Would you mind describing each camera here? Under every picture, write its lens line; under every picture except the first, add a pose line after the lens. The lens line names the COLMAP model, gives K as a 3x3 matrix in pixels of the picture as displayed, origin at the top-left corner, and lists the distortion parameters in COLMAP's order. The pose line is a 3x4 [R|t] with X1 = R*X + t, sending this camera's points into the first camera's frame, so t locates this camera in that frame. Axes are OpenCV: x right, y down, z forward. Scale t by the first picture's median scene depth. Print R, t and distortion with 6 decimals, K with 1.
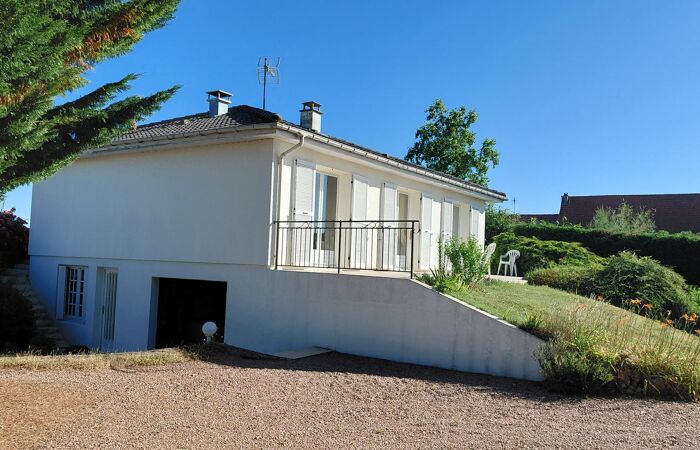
lens RADIAL K [[581.4, 0, 349.7], [0, 581.4, 225.6], [0, 0, 1]] dist [0.042820, -0.029687]
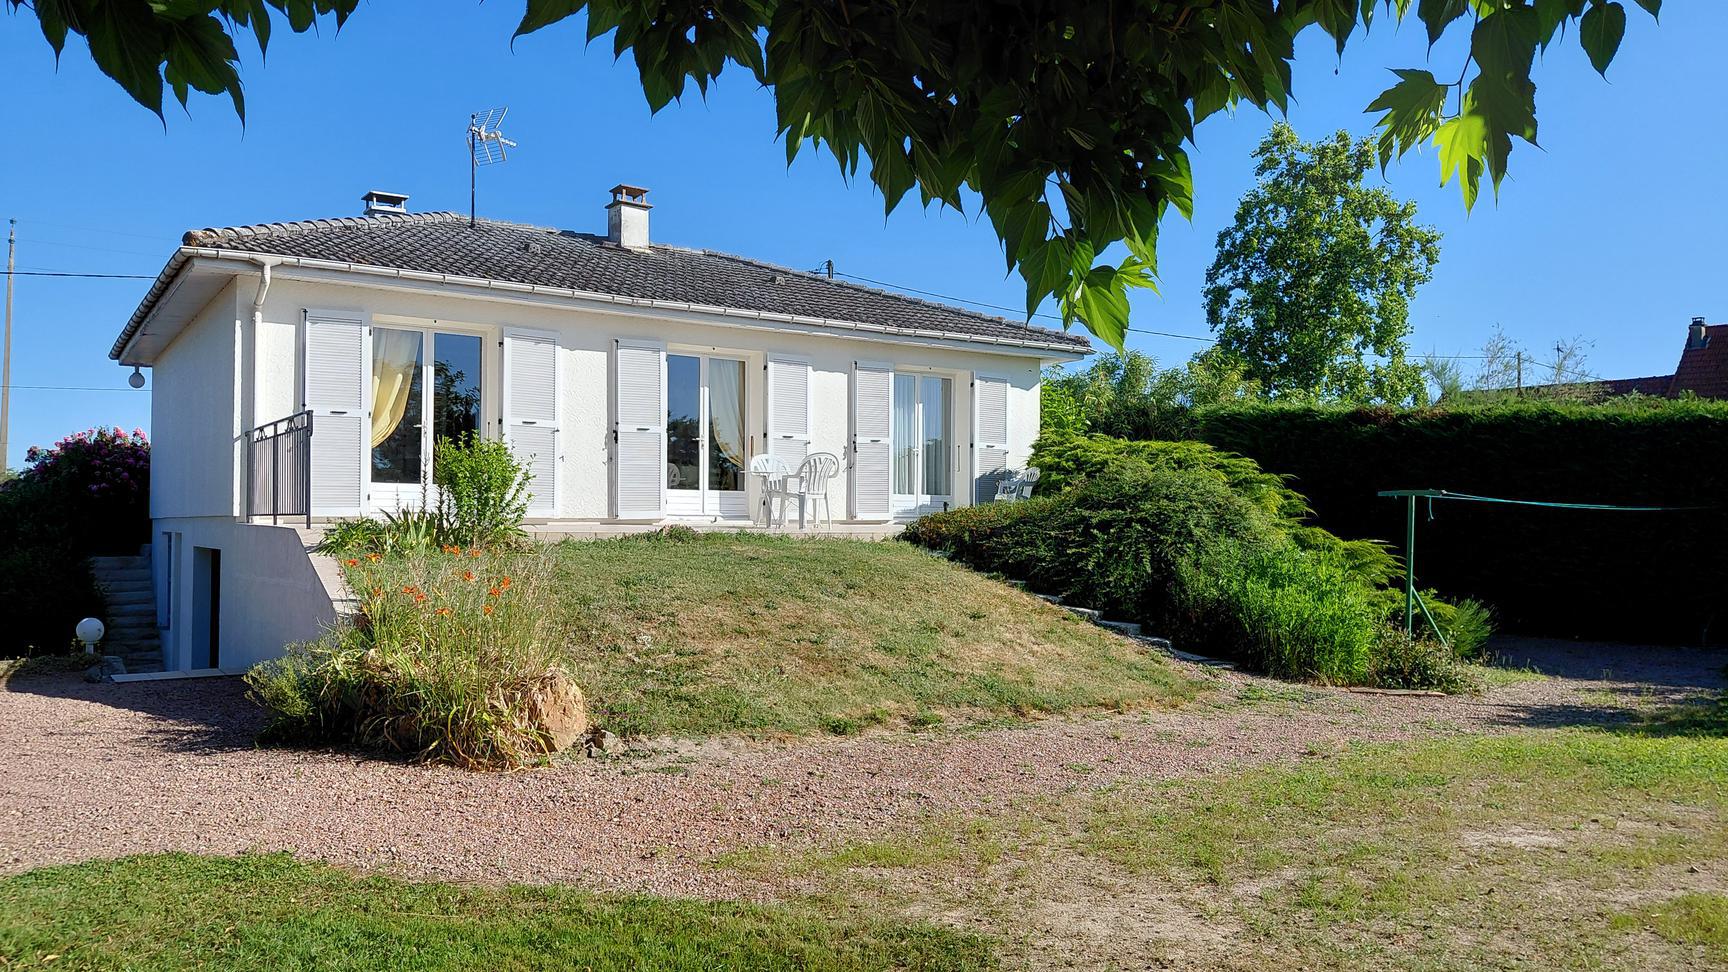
lens RADIAL K [[1255.8, 0, 853.3], [0, 1255.8, 495.2], [0, 0, 1]] dist [0.046042, -0.008711]
pose [[0.918695, -0.042056, -0.392723, 0.508077], [0.053762, 0.998376, 0.018851, 0.035490], [0.391292, -0.038432, 0.919464, 0.097331]]
